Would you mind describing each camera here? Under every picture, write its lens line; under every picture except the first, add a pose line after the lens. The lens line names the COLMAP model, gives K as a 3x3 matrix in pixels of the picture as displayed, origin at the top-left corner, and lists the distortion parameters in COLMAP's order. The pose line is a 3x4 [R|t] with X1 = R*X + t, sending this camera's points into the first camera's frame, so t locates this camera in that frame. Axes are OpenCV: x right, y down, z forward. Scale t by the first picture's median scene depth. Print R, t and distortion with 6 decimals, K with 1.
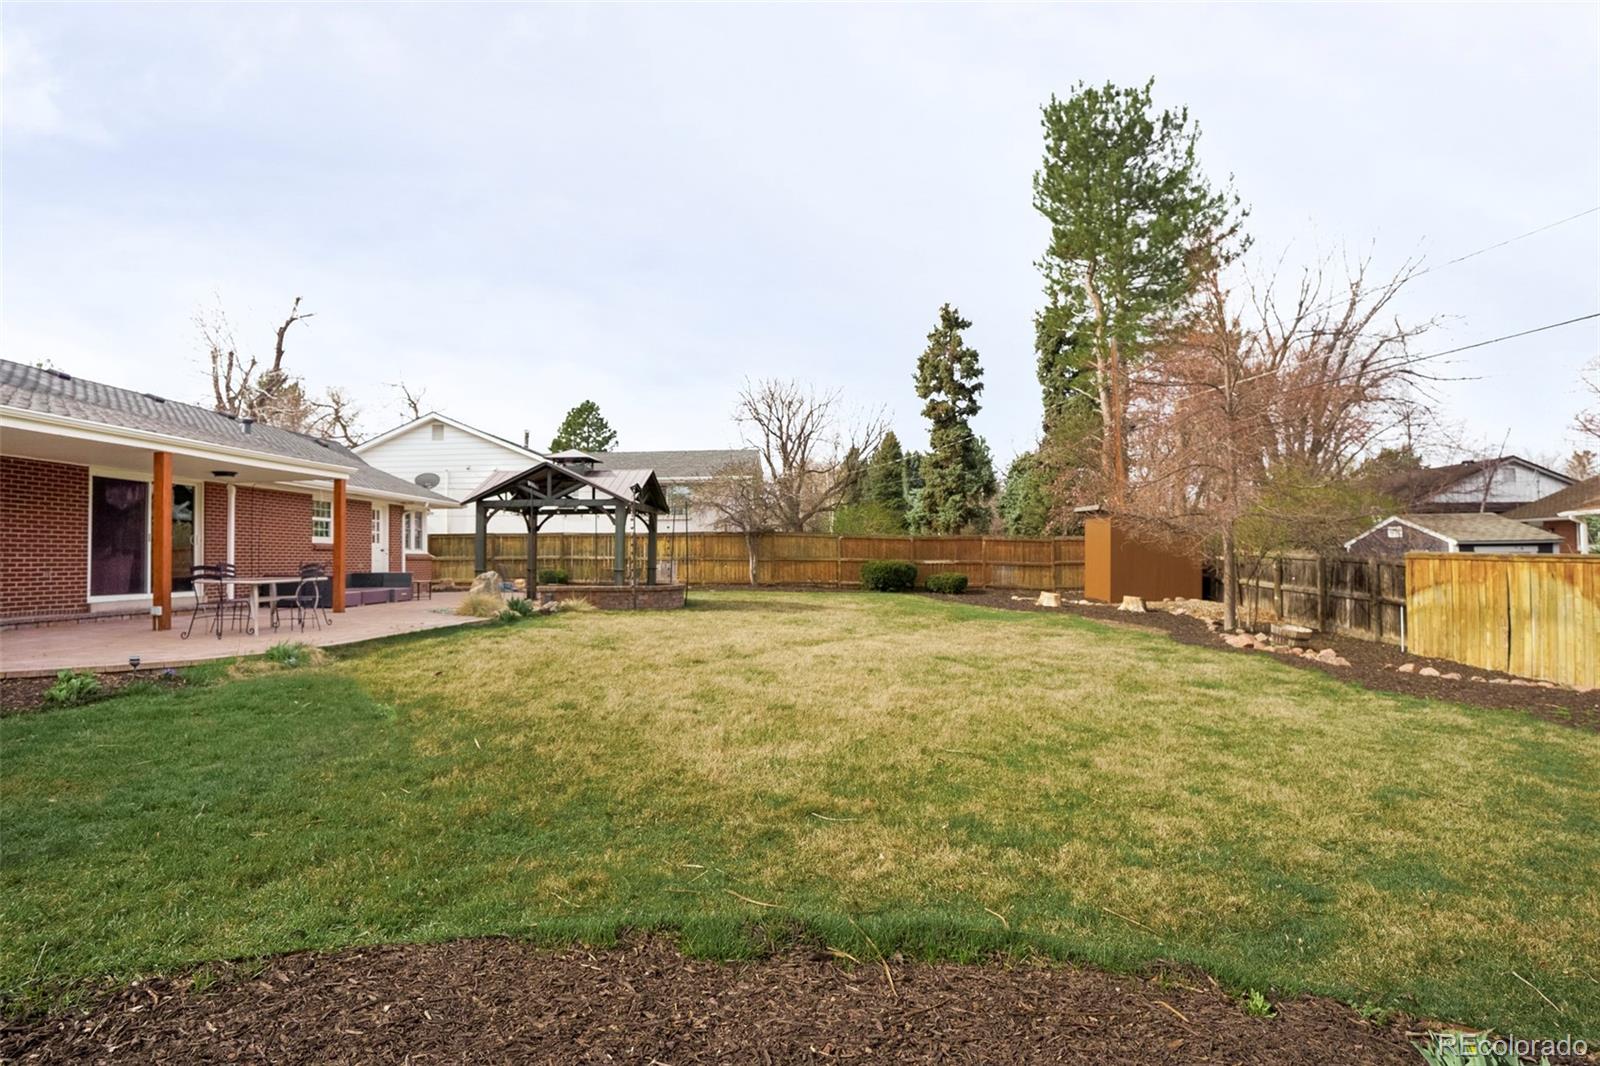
lens RADIAL K [[878.8, 0, 800.0], [0, 878.8, 533.0], [0, 0, 1]] dist [0.000848, 0.000221]
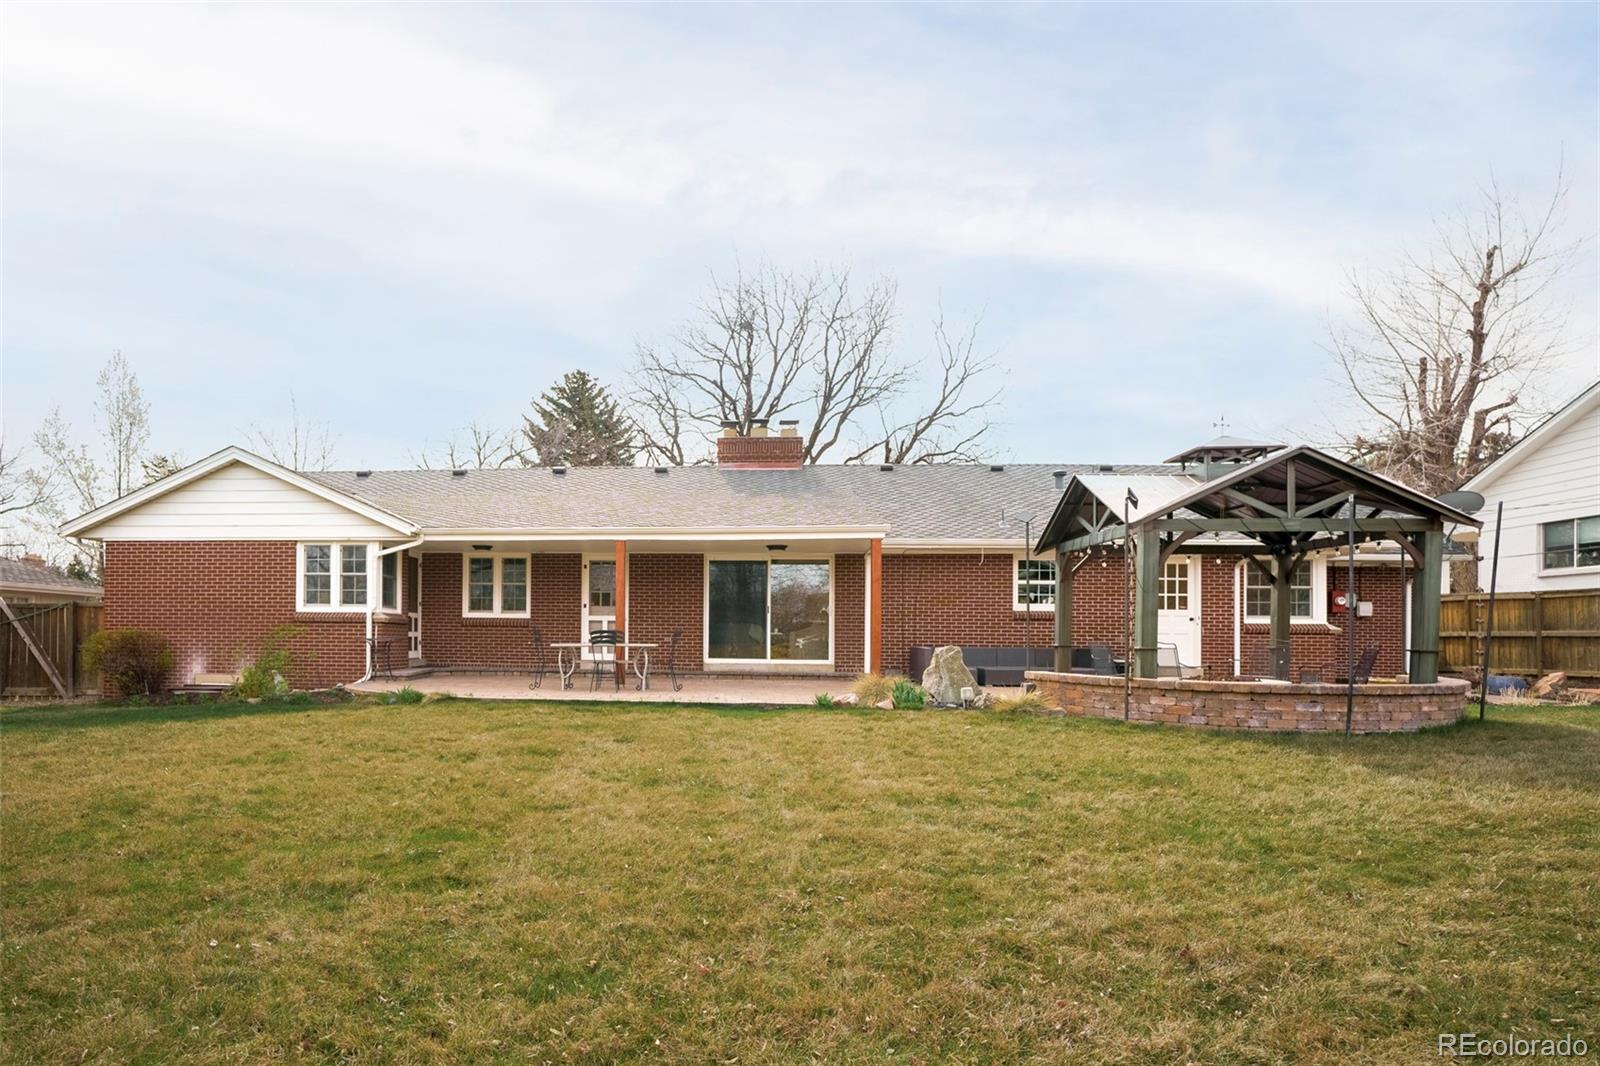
lens RADIAL K [[918.2, 0, 838.7], [0, 918.2, 536.6], [0, 0, 1]] dist [-0.003862, -0.000556]
pose [[-0.122477, -0.084427, -0.988874, 0.260497], [0.022660, 0.995878, -0.087831, 0.010373], [0.992213, -0.033165, -0.120059, 0.732523]]
